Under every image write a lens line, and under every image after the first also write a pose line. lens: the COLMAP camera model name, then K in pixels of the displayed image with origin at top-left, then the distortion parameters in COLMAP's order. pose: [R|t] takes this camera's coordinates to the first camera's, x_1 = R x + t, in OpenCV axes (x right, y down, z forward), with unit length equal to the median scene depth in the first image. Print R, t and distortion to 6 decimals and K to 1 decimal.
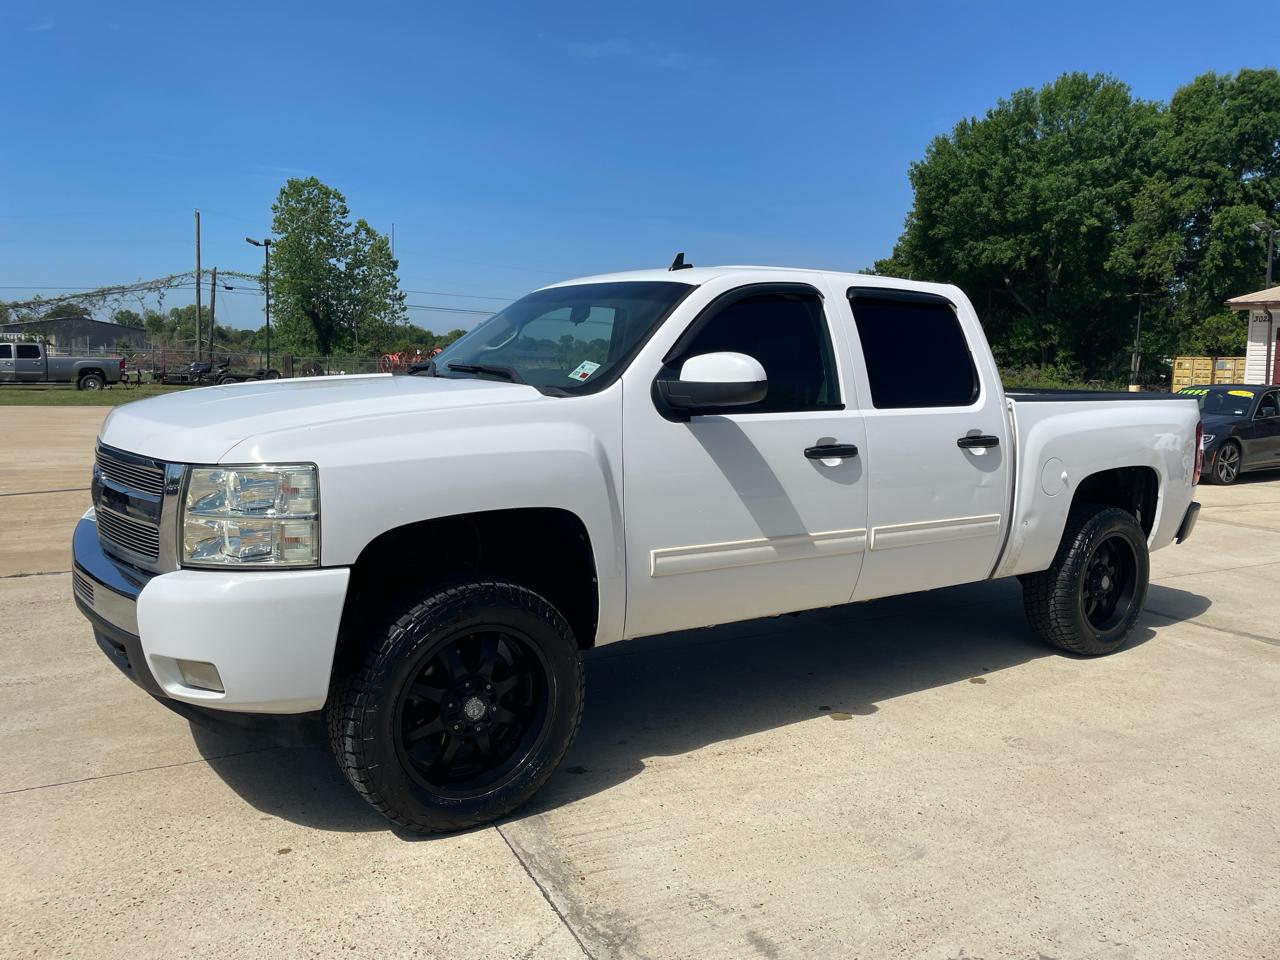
lens RADIAL K [[963.4, 0, 626.4], [0, 963.4, 478.3], [0, 0, 1]] dist [0.073587, -0.107219]
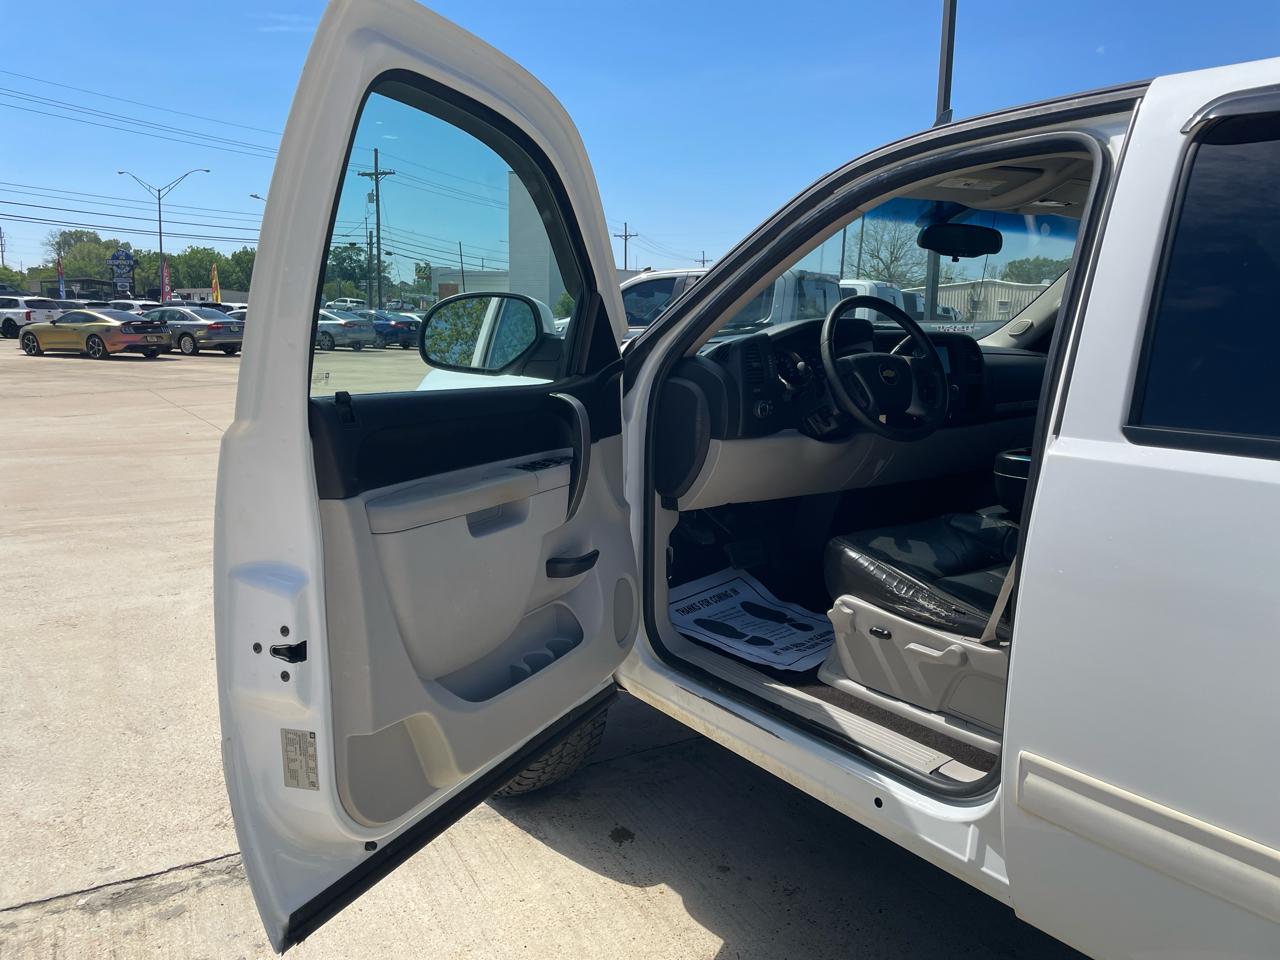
lens RADIAL K [[955.3, 0, 640.0], [0, 955.3, 480.0], [0, 0, 1]] dist [0.078760, -0.108860]
pose [[0.040320, 0.143593, -0.988815, 0.475221], [-0.129448, 0.982030, 0.137330, -0.058952], [0.990766, 0.122463, 0.058184, 0.668235]]
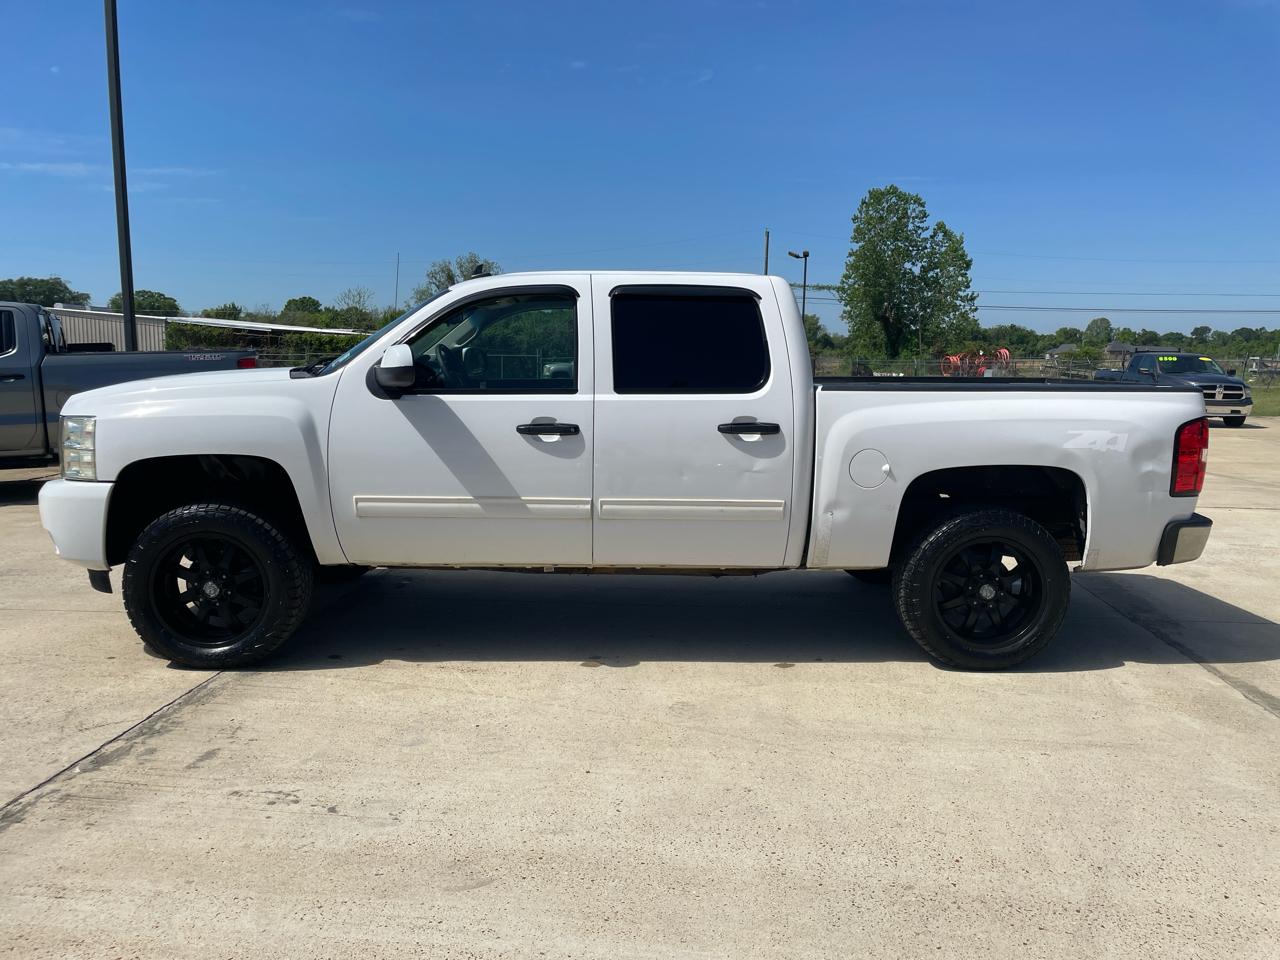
lens RADIAL K [[955.3, 0, 640.0], [0, 955.3, 480.0], [0, 0, 1]] dist [0.078760, -0.108860]
pose [[0.839779, 0.056563, -0.539974, 0.726463], [-0.056644, 0.998258, 0.016474, 0.006515], [0.539965, 0.016752, 0.841521, 0.068173]]
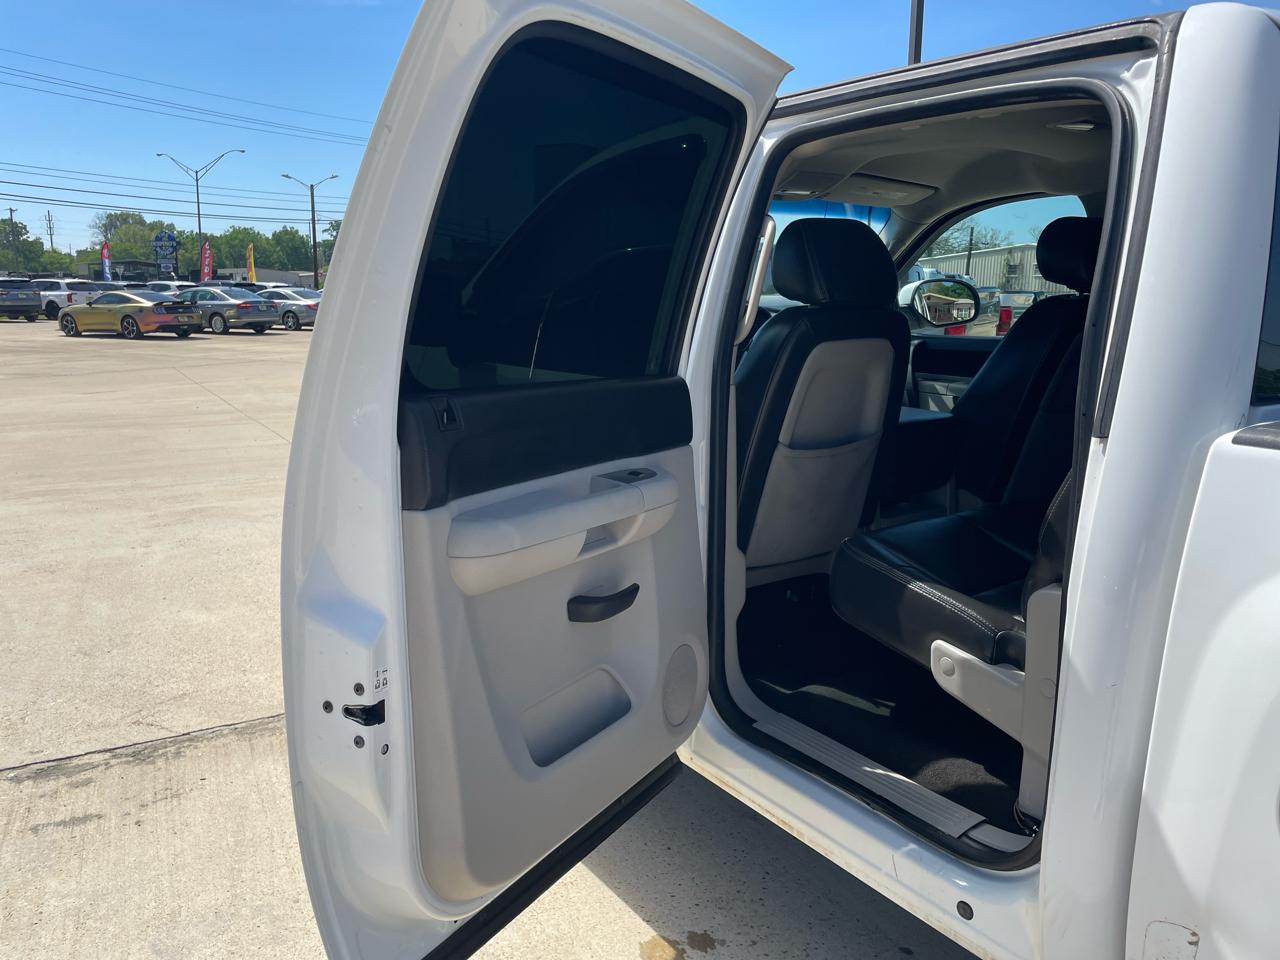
lens RADIAL K [[955.3, 0, 640.0], [0, 955.3, 480.0], [0, 0, 1]] dist [0.078760, -0.108860]
pose [[0.000730, 0.170146, -0.985419, 0.577021], [-0.115428, 0.978846, 0.168926, -0.074774], [0.993316, 0.113622, 0.020354, 0.800534]]
